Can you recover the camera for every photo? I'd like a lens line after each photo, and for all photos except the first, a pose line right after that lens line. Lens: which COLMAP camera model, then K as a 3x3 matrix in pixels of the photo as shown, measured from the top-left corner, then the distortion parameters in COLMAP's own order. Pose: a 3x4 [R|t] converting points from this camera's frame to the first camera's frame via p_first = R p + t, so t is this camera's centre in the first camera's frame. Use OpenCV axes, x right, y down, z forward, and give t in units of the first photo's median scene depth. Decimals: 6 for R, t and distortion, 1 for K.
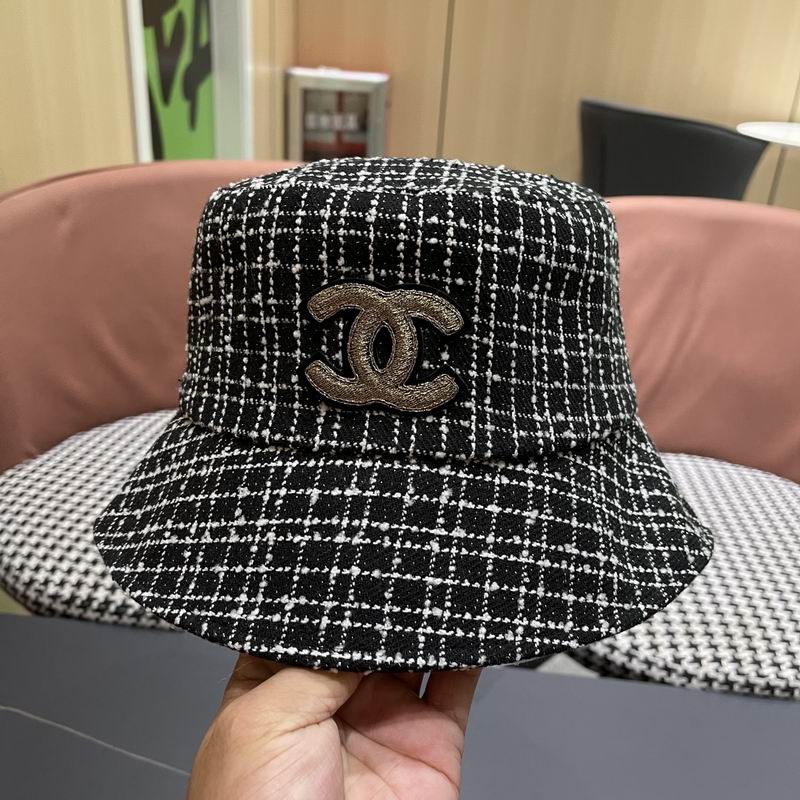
lens RADIAL K [[719.3, 0, 434.1], [0, 719.3, 427.6], [0, 0, 1]] dist [-0.003943, 0.002902]
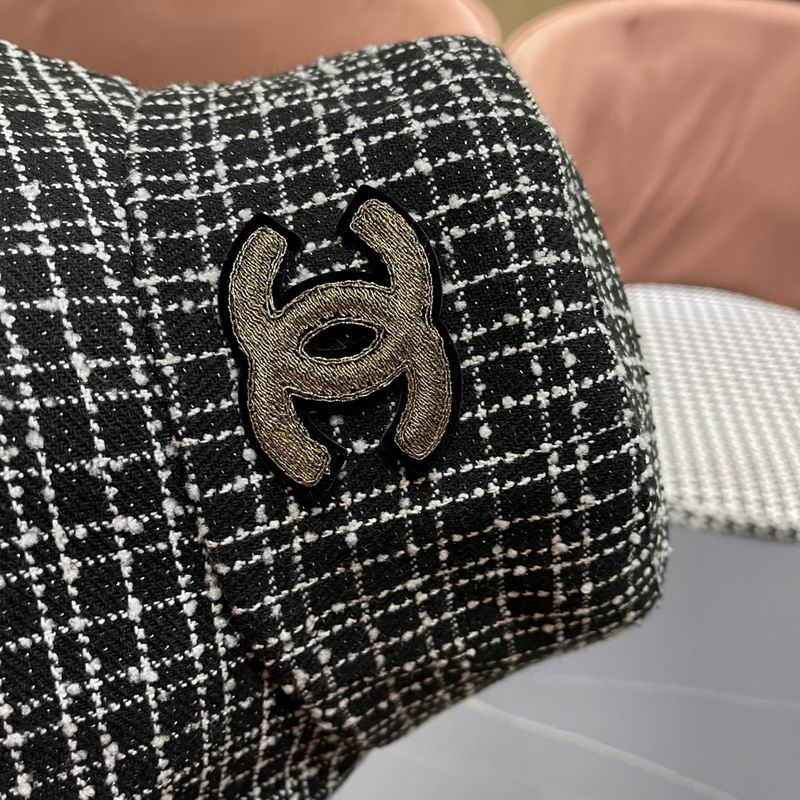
lens RADIAL K [[795.1, 0, 372.8], [0, 795.1, 418.0], [0, 0, 1]] dist [-0.018404, 0.020002]
pose [[0.305059, 0.951869, 0.029723, -0.023459], [-0.945710, 0.306465, -0.108219, -0.046323], [-0.112119, 0.004903, 0.993683, 0.351909]]
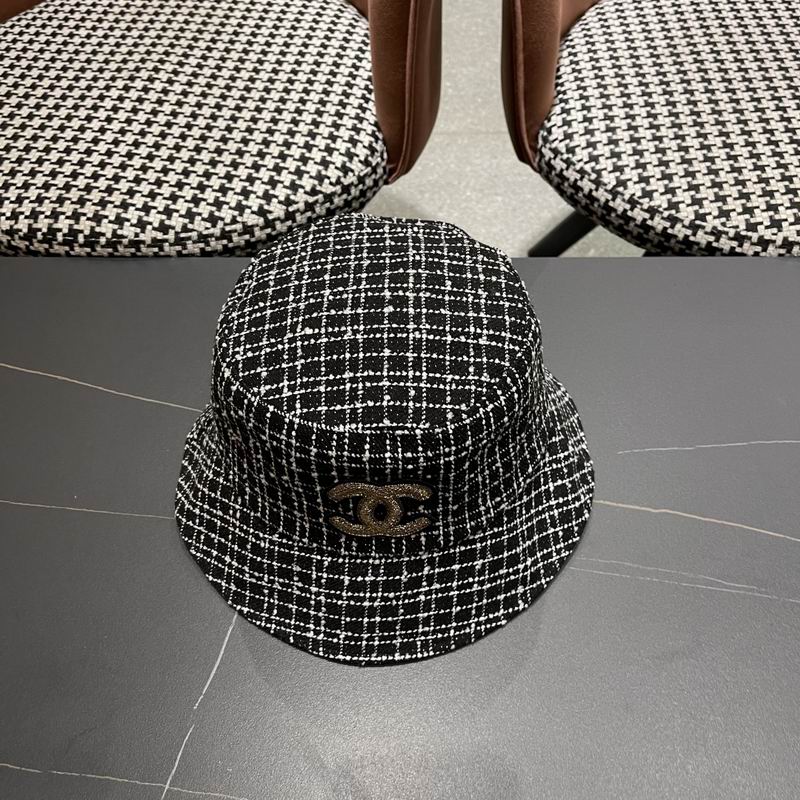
lens RADIAL K [[818.6, 0, 425.2], [0, 818.6, 391.1], [0, 0, 1]] dist [0.063326, -0.001314]
pose [[0.994462, -0.096364, 0.041945, -0.025416], [0.048209, 0.772903, 0.632690, -1.388456], [-0.093388, -0.627164, 0.773269, -0.182224]]
